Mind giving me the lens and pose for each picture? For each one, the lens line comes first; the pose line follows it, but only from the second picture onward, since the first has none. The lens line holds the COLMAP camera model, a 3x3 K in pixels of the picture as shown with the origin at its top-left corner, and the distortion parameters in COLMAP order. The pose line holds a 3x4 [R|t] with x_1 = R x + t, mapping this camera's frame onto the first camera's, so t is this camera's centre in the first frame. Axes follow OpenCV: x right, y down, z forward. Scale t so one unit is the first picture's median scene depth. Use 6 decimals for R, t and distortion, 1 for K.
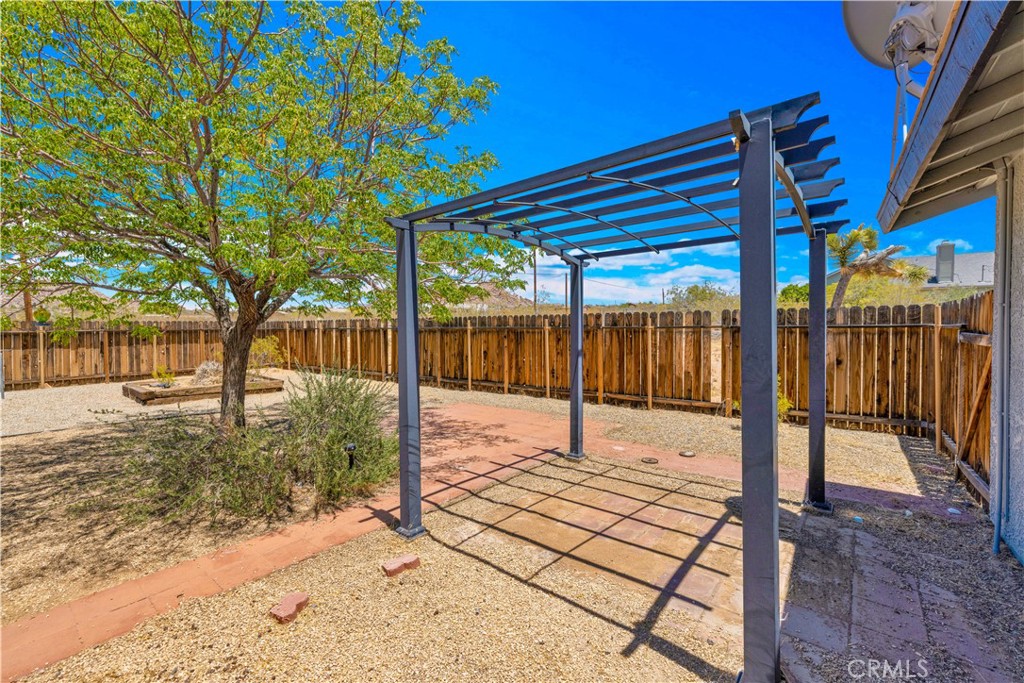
lens RADIAL K [[452.1, 0, 512.0], [0, 452.1, 341.5], [0, 0, 1]] dist [-0.001342, -0.000064]
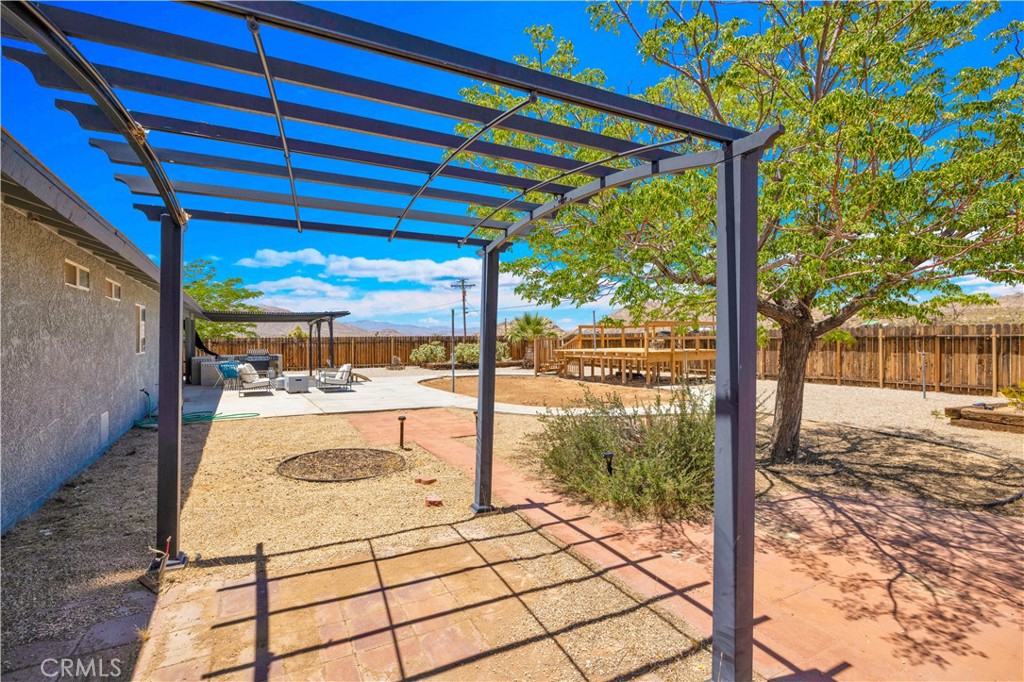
lens RADIAL K [[486.5, 0, 510.1], [0, 486.5, 330.9], [0, 0, 1]] dist [0.000474, -0.000249]
pose [[-0.425899, -0.003227, -0.904765, 0.692347], [-0.019310, 0.999798, 0.005524, -0.042902], [0.904564, 0.019824, -0.425876, 1.217124]]
